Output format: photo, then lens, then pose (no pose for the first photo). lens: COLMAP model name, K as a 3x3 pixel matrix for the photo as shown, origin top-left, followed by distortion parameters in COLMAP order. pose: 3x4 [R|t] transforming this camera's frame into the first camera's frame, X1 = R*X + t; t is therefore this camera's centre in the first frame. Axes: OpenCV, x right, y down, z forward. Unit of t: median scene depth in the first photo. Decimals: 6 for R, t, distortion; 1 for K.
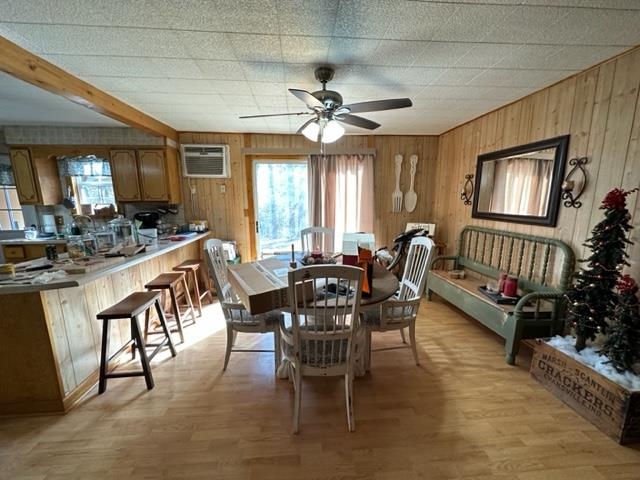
lens RADIAL K [[255.7, 0, 321.3], [0, 255.7, 241.4], [0, 0, 1]] dist [0.002172, -0.000049]
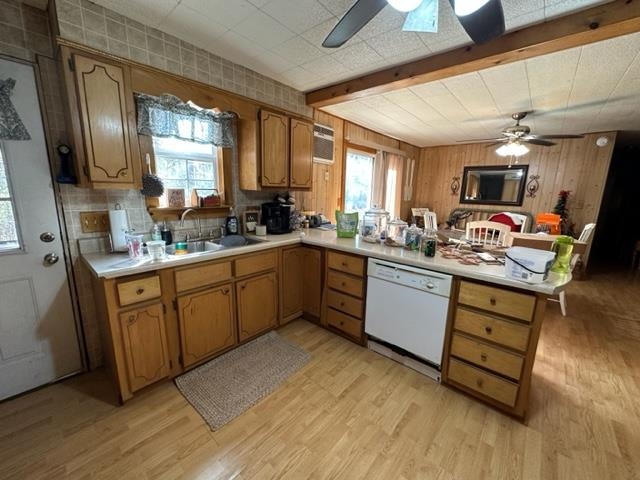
lens RADIAL K [[255.7, 0, 321.7], [0, 255.7, 239.9], [0, 0, 1]] dist [0.002172, -0.000049]
pose [[0.713783, -0.111720, 0.691399, -1.286882], [0.089296, 0.993656, 0.068373, -0.051433], [-0.694651, 0.012936, 0.719231, 0.436852]]
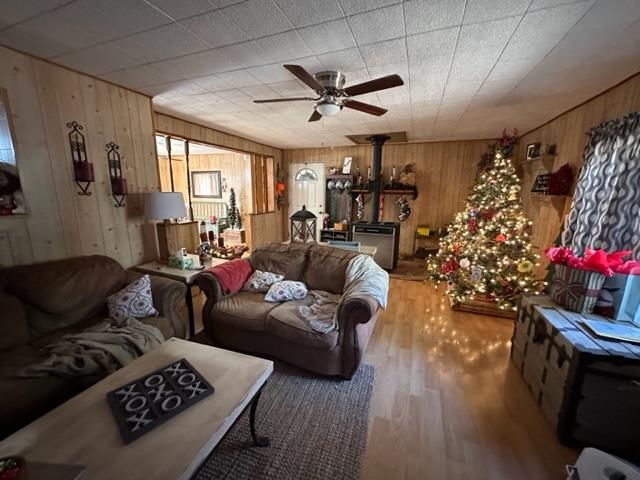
lens RADIAL K [[255.7, 0, 319.4], [0, 255.7, 239.3], [0, 0, 1]] dist [0.002172, -0.000049]
pose [[0.435719, -0.163572, 0.885095, -1.069797], [0.137500, 0.983903, 0.114143, 0.180766], [-0.889518, 0.071966, 0.451197, -1.087644]]
